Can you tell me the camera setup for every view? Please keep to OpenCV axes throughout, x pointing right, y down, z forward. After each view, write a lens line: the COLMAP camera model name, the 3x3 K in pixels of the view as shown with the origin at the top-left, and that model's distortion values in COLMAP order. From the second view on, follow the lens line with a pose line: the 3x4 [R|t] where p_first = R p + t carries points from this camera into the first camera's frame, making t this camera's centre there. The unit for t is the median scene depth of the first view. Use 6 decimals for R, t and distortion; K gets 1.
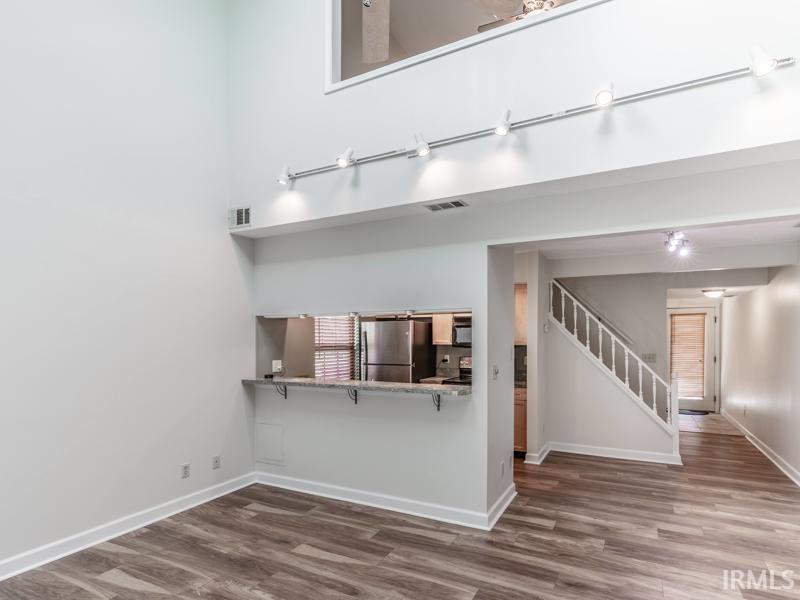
lens RADIAL K [[423.0, 0, 408.7], [0, 423.0, 343.2], [0, 0, 1]] dist [0.001804, 0.000319]
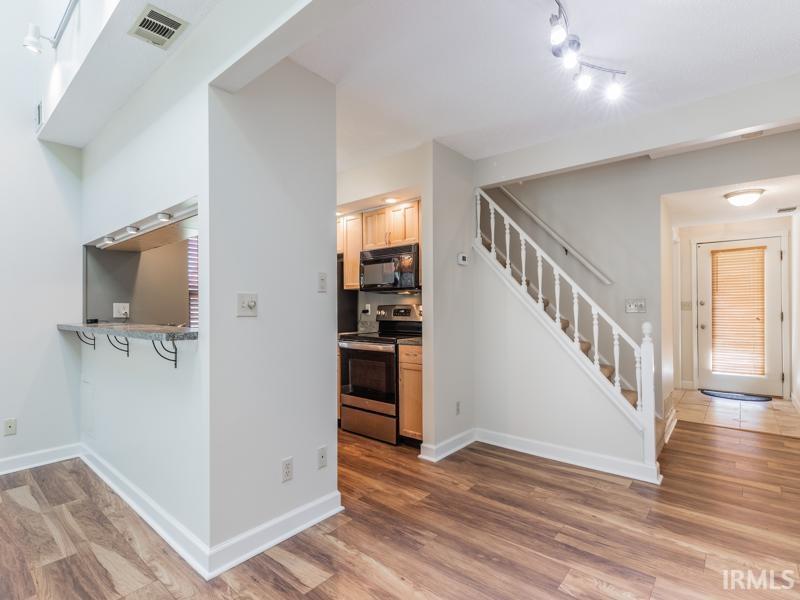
lens RADIAL K [[408.7, 0, 444.0], [0, 408.7, 307.5], [0, 0, 1]] dist [0.002547, 0.000220]
pose [[0.980976, 0.007245, -0.193995, 0.444813], [-0.012869, 0.999532, -0.027747, 0.063911], [0.193703, 0.029715, 0.980610, 0.372971]]
